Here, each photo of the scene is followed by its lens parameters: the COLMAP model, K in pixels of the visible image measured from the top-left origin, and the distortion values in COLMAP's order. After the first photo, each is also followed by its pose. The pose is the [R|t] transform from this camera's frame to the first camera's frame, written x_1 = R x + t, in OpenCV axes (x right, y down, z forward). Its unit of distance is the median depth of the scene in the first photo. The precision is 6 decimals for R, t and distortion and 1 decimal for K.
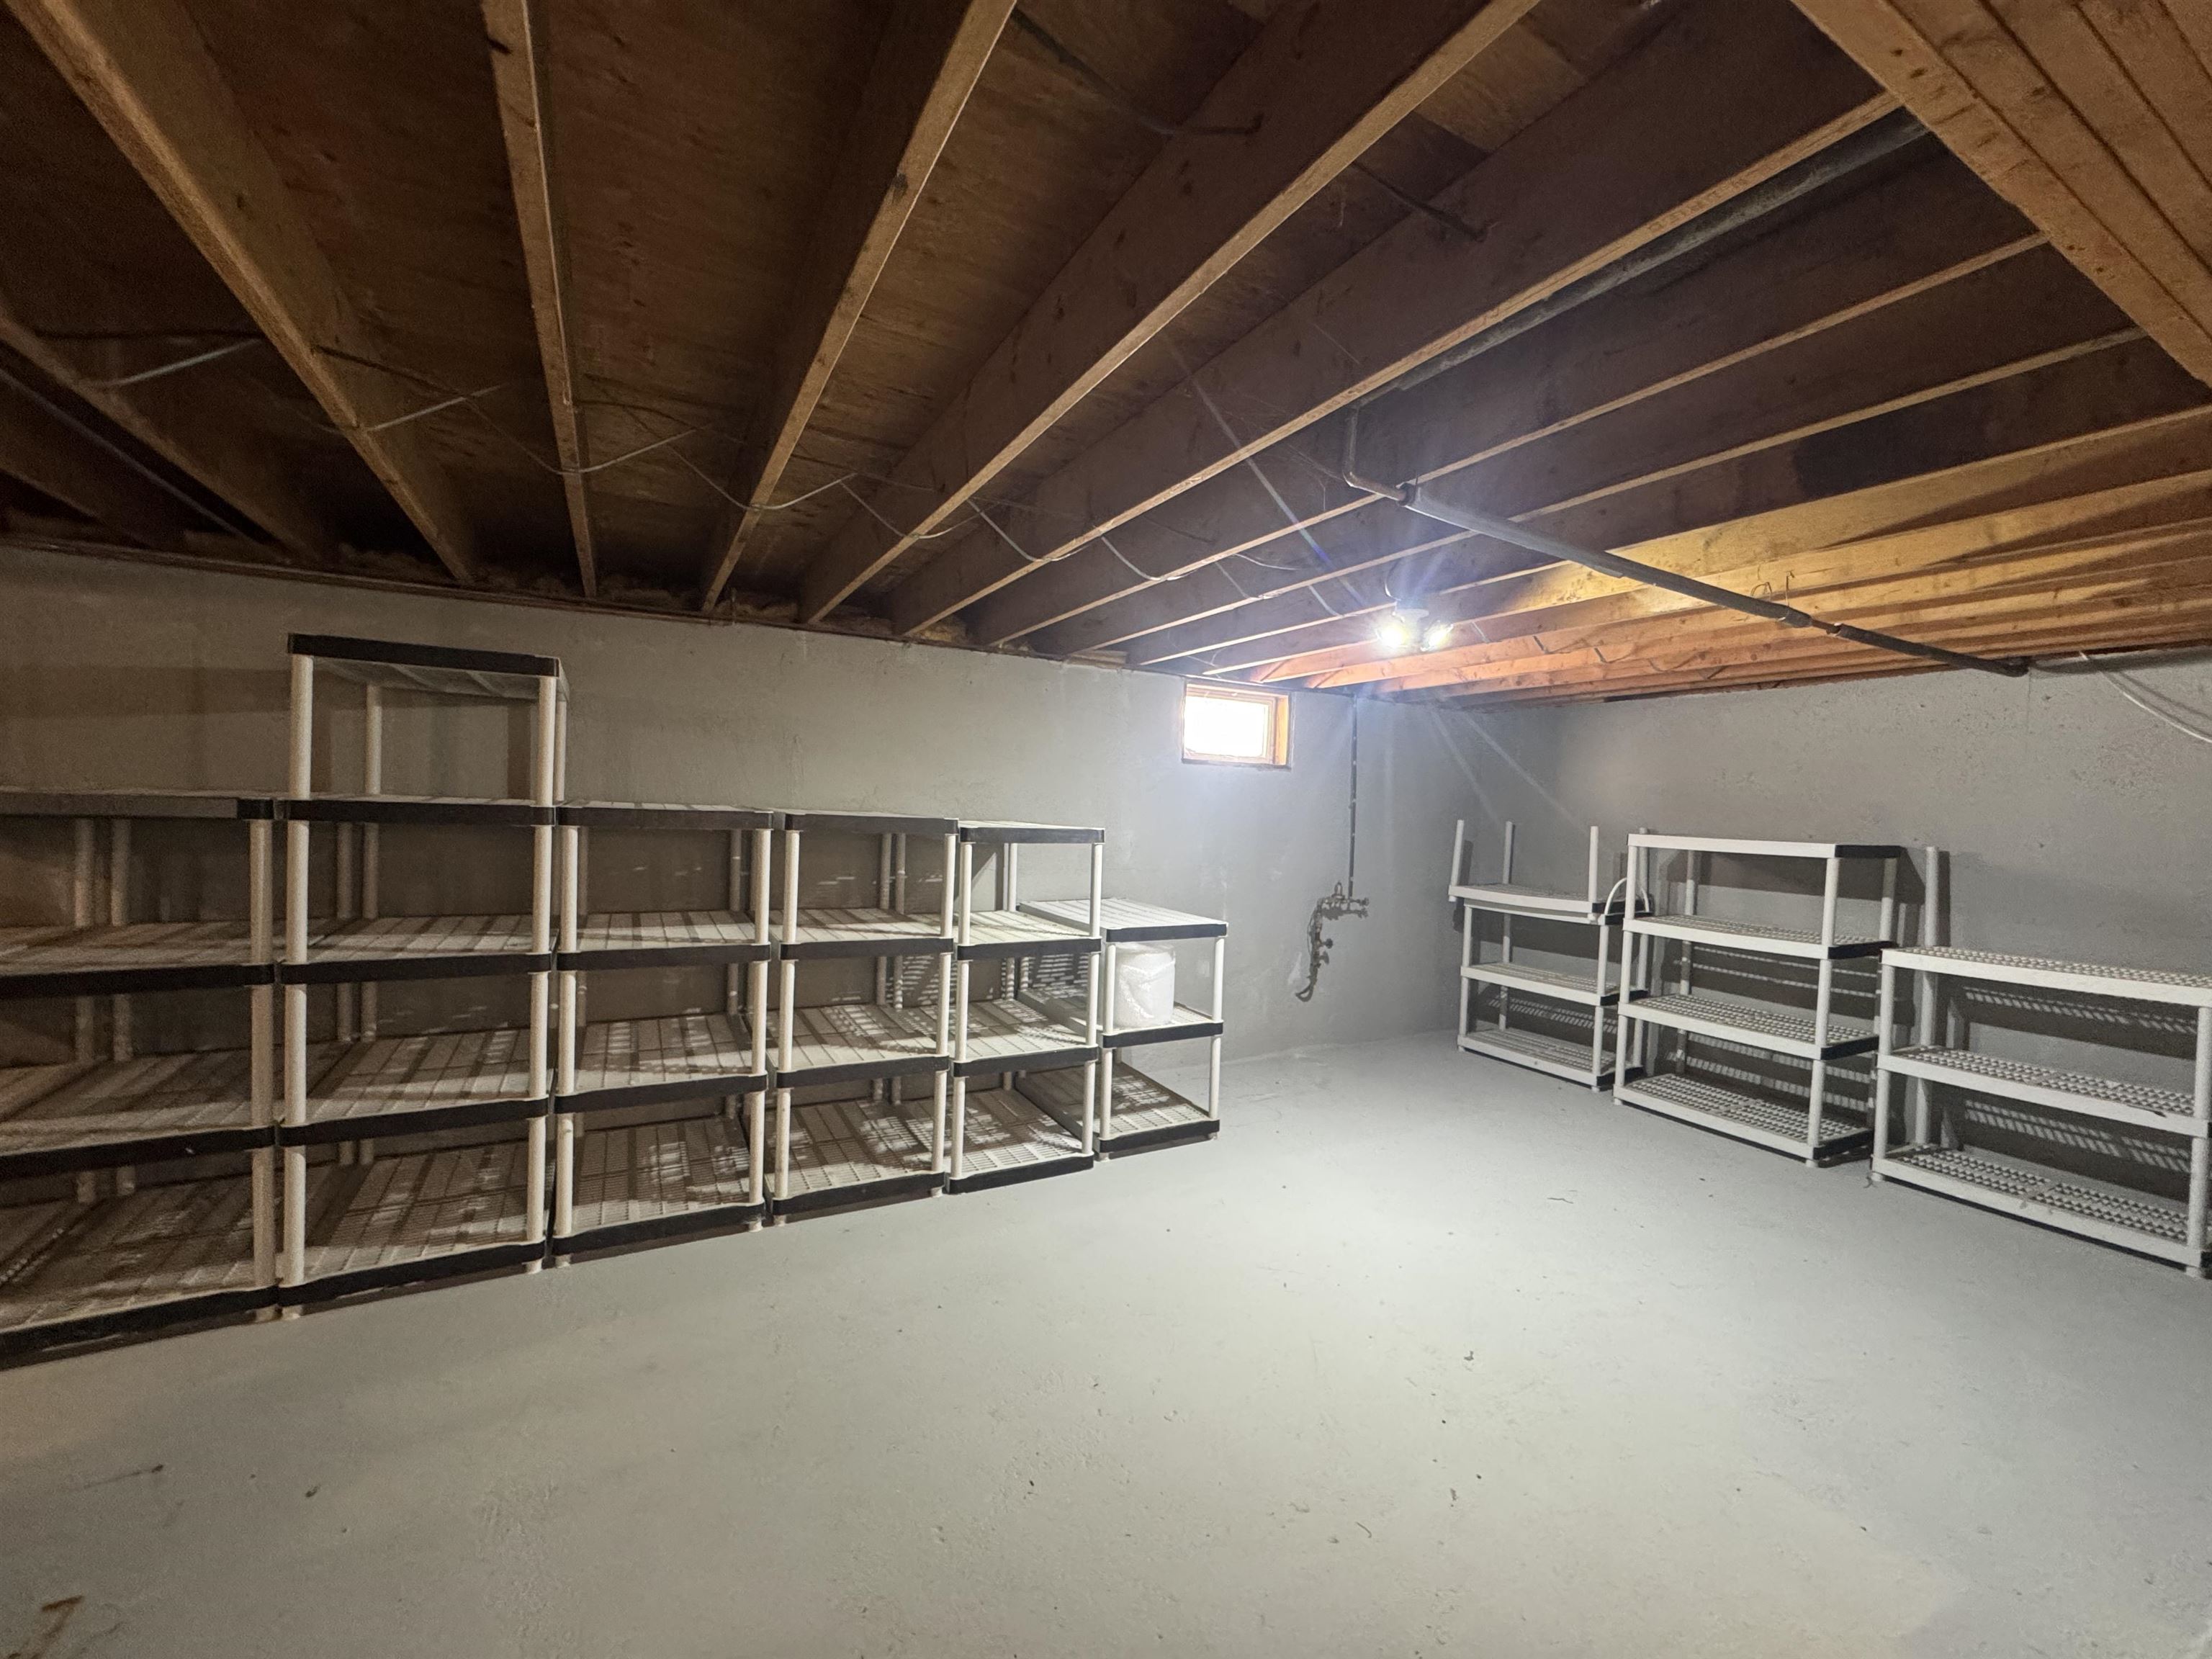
lens RADIAL K [[876.7, 0, 1095.9], [0, 876.7, 831.8], [0, 0, 1]] dist [-0.005074, 0.001246]
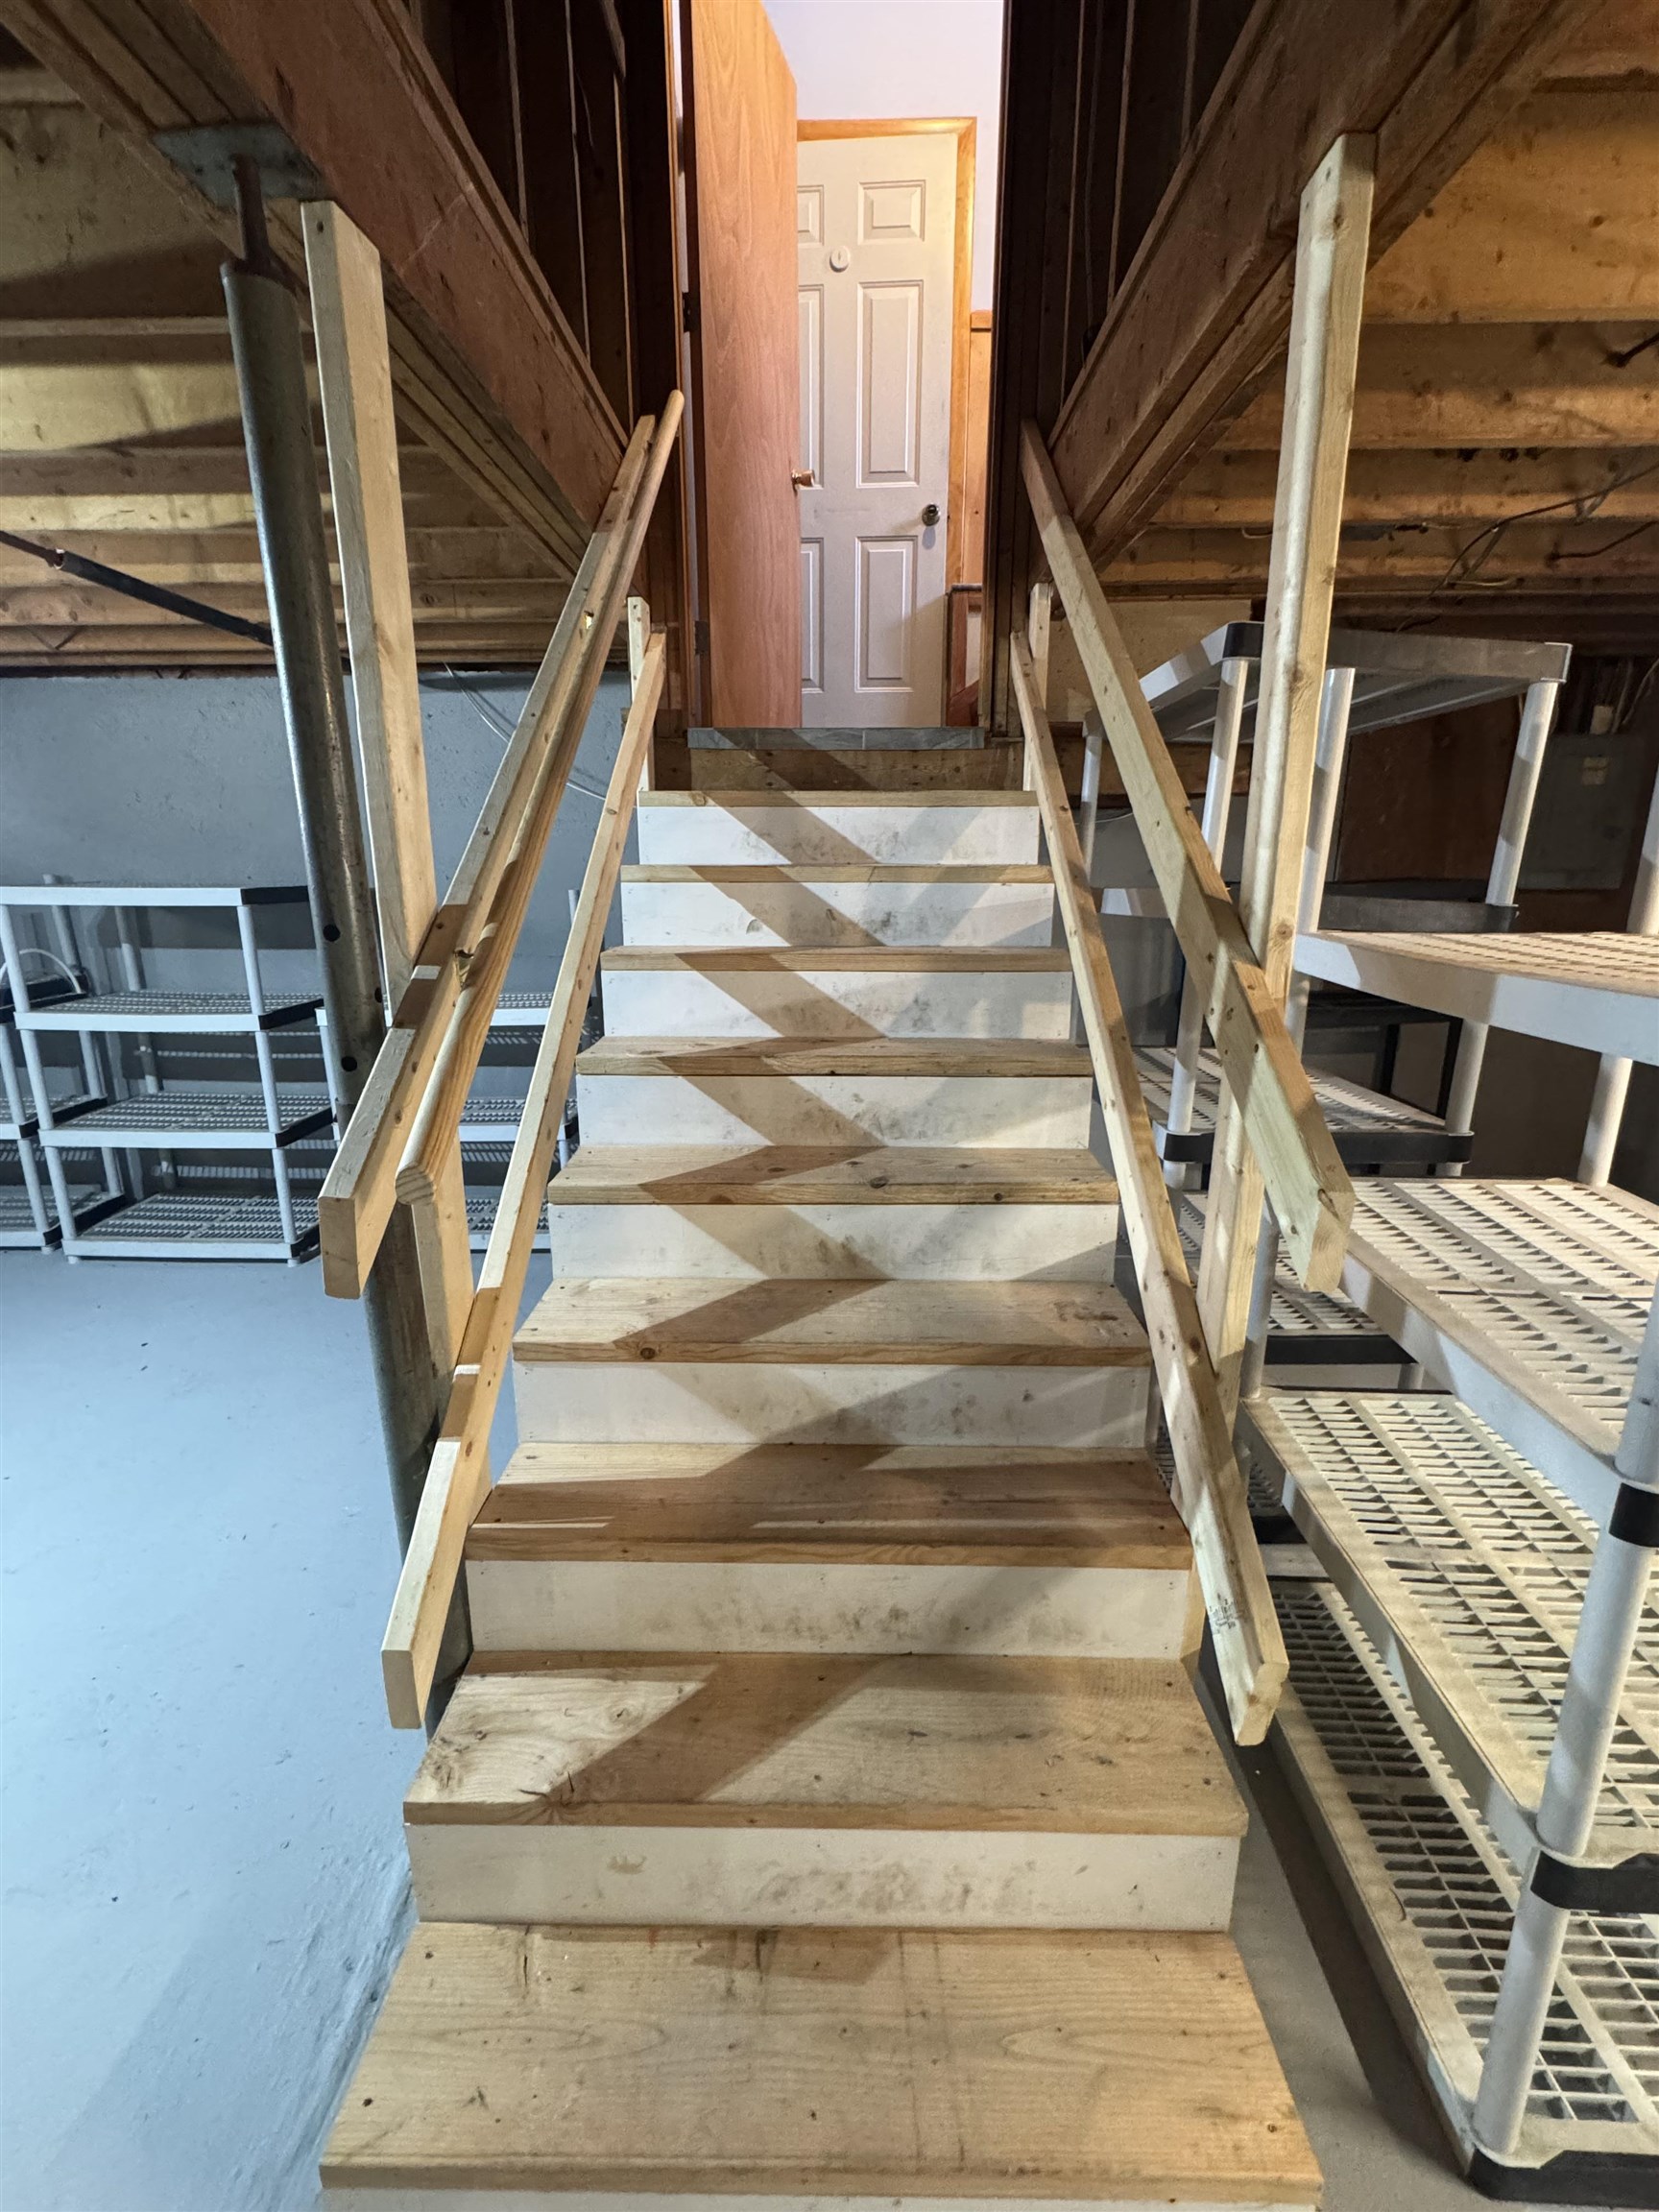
lens RADIAL K [[952.2, 0, 823.4], [0, 952.2, 1099.8], [0, 0, 1]] dist [0.003342, -0.000365]
pose [[0.494617, -0.244874, 0.833901, 0.292901], [0.045772, 0.965495, 0.256368, 0.002142], [-0.867905, -0.088635, 0.488758, 0.078255]]
